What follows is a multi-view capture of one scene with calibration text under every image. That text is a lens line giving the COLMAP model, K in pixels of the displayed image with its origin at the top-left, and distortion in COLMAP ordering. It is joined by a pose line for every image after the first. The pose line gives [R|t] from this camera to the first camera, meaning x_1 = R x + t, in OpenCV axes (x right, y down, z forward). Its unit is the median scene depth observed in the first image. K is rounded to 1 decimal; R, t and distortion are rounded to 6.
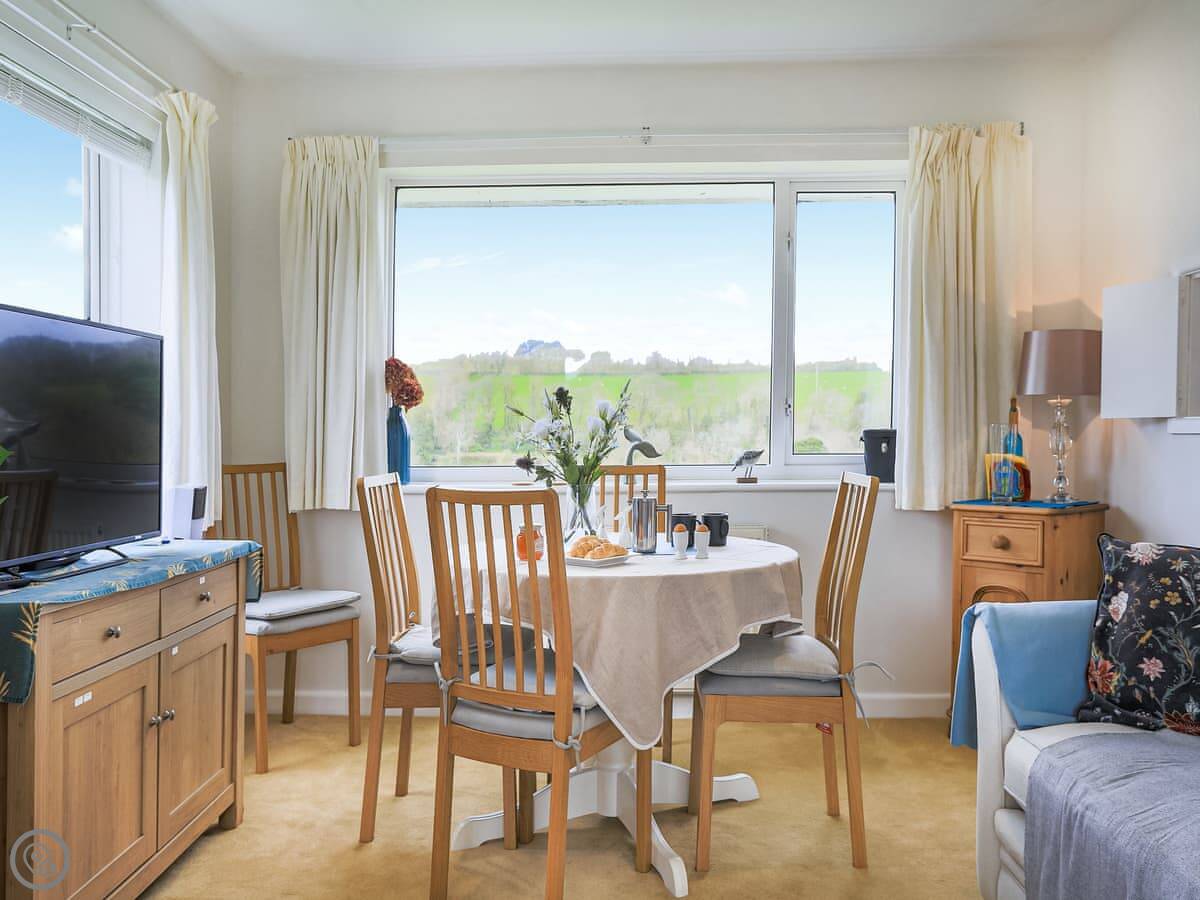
lens RADIAL K [[1069.1, 0, 600.6], [0, 1069.1, 480.1], [0, 0, 1]] dist [-0.047663, 0.150919]
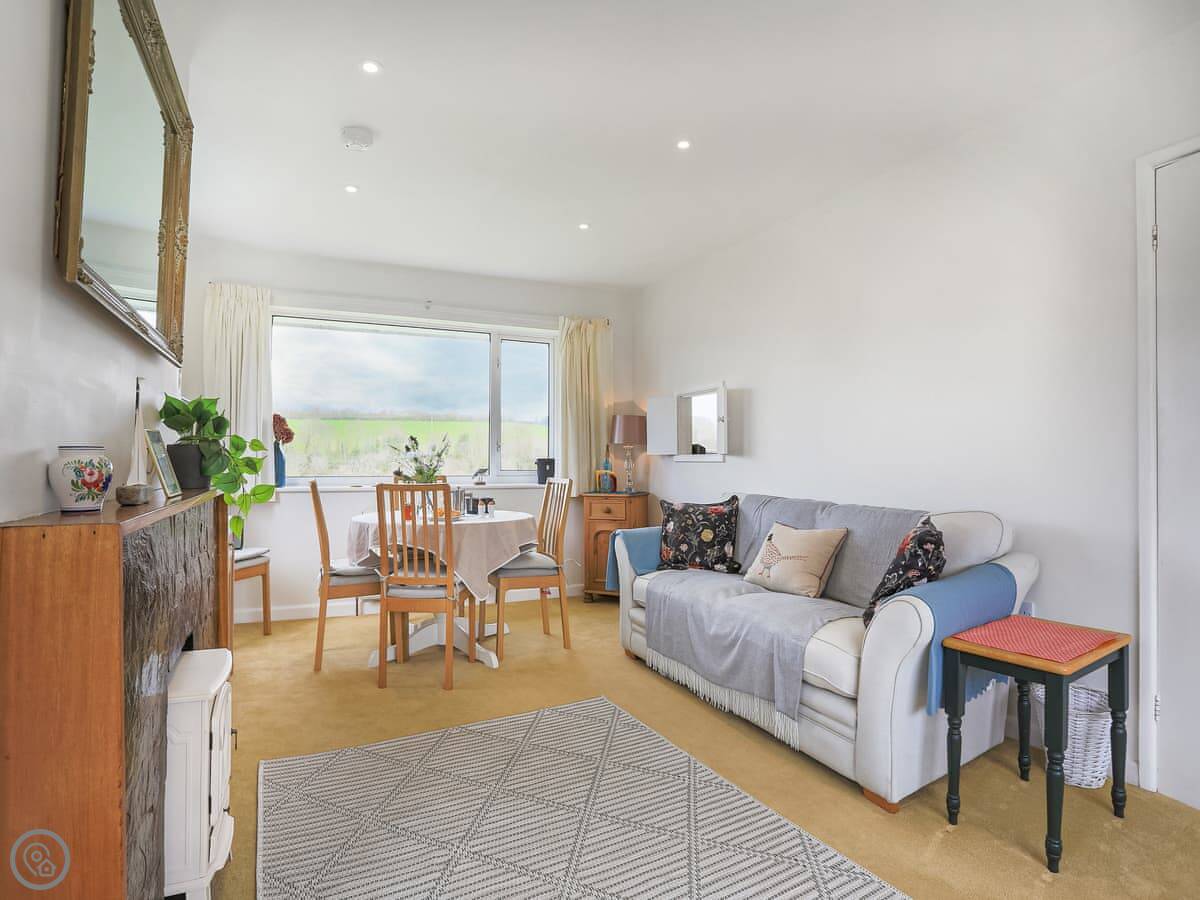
lens RADIAL K [[650.2, 0, 600.0], [0, 650.2, 450.0], [0, 0, 1]] dist [-0.003951, -0.000906]
pose [[0.911500, 0.016908, 0.410953, -0.224954], [0.007740, 0.998273, -0.058241, 0.014467], [-0.411228, 0.056267, 0.909794, -0.267271]]
